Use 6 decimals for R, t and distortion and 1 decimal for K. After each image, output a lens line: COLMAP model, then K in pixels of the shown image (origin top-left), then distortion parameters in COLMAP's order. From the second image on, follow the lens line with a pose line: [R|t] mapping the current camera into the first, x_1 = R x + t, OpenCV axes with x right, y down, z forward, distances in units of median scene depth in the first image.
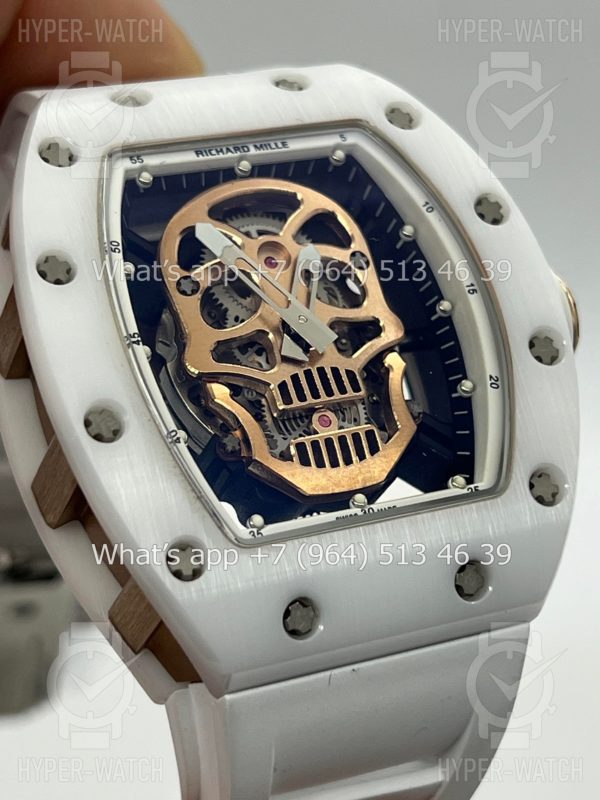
lens RADIAL K [[1870.9, 0, 300.0], [0, 1870.9, 400.0], [0, 0, 1]] dist [0.309859, -0.095562]
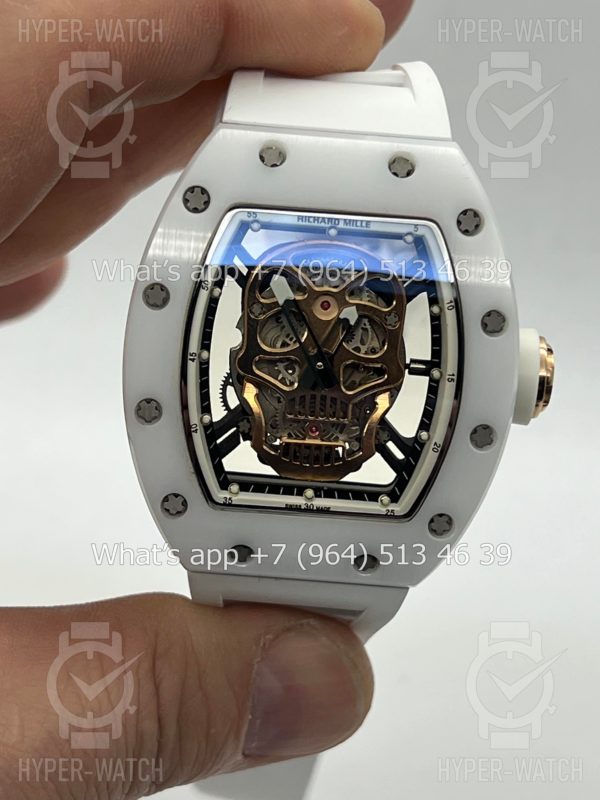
lens RADIAL K [[1870.9, 0, 300.0], [0, 1870.9, 400.0], [0, 0, 1]] dist [0.309859, -0.095562]
pose [[0.880712, 0.415759, -0.226915, 0.316040], [-0.240086, 0.804824, 0.542786, -0.775289], [0.408295, -0.423559, 0.808637, -0.172955]]
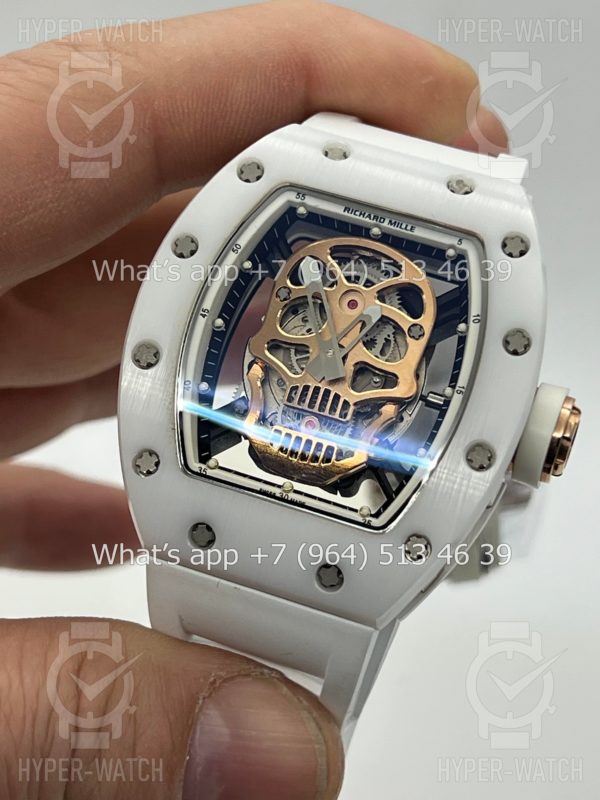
lens RADIAL K [[1870.9, 0, 300.0], [0, 1870.9, 400.0], [0, 0, 1]] dist [0.309859, -0.095562]
pose [[0.720059, 0.464844, -0.515204, 0.690147], [-0.385864, 0.885312, 0.259483, -0.350404], [0.576735, 0.011956, 0.816843, -0.130542]]
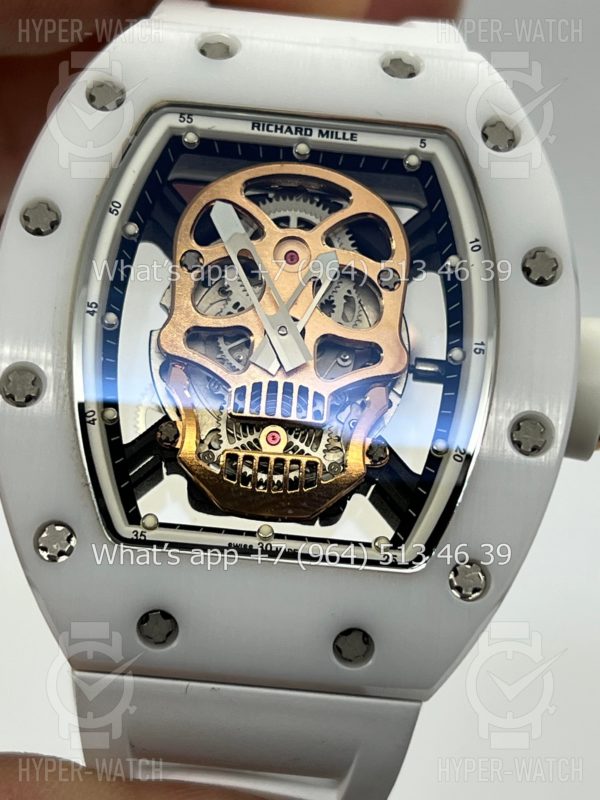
lens RADIAL K [[1870.9, 0, 300.0], [0, 1870.9, 400.0], [0, 0, 1]] dist [0.309859, -0.095562]
pose [[0.885566, 0.319646, -0.337046, 0.334991], [-0.255063, 0.941027, 0.222286, -0.219392], [0.388222, -0.110881, 0.914871, 0.117518]]
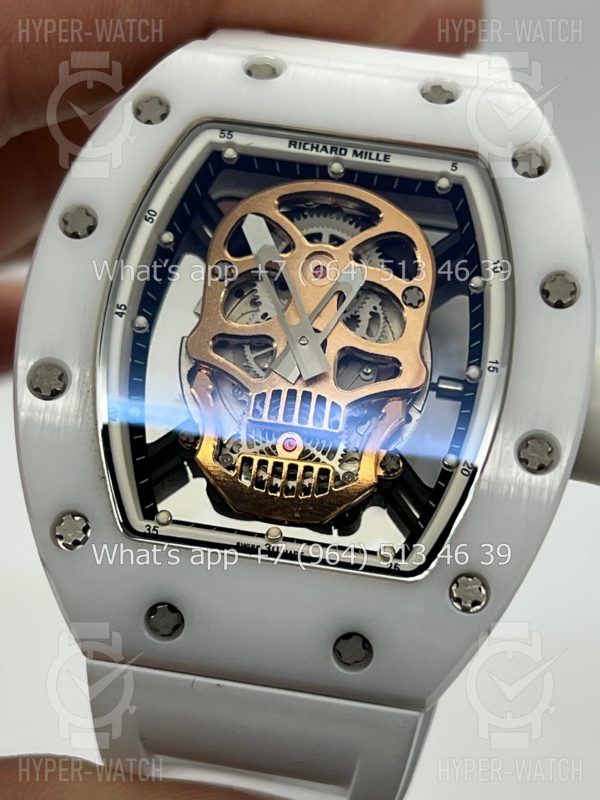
lens RADIAL K [[1870.9, 0, 300.0], [0, 1870.9, 400.0], [0, 0, 1]] dist [0.309859, -0.095562]
pose [[0.830463, 0.350556, -0.432947, 0.427538], [-0.282293, 0.934824, 0.215440, -0.220463], [0.480253, -0.056697, 0.875296, 0.127328]]
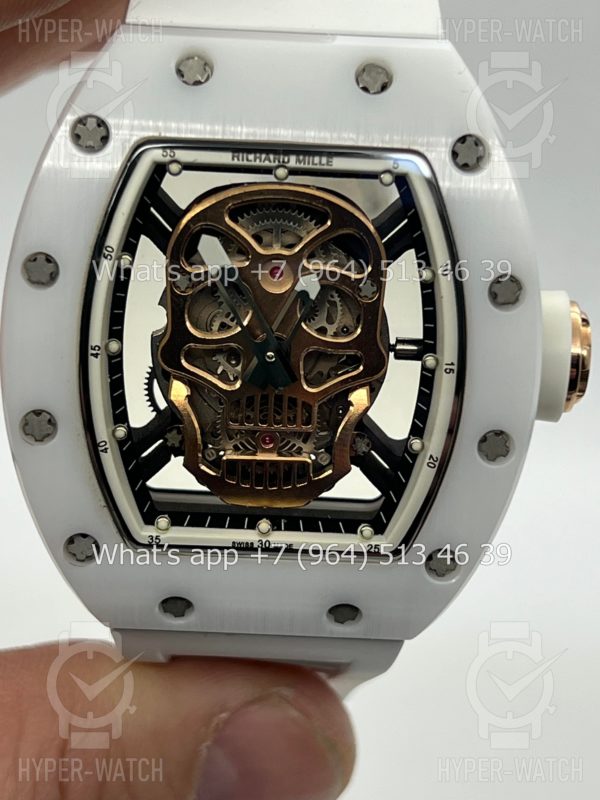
lens RADIAL K [[1870.9, 0, 300.0], [0, 1870.9, 400.0], [0, 0, 1]] dist [0.309859, -0.095562]
pose [[0.887872, 0.403282, -0.221464, 0.252595], [-0.200337, 0.772193, 0.602978, -0.644706], [0.414183, -0.491000, 0.766401, 0.182138]]
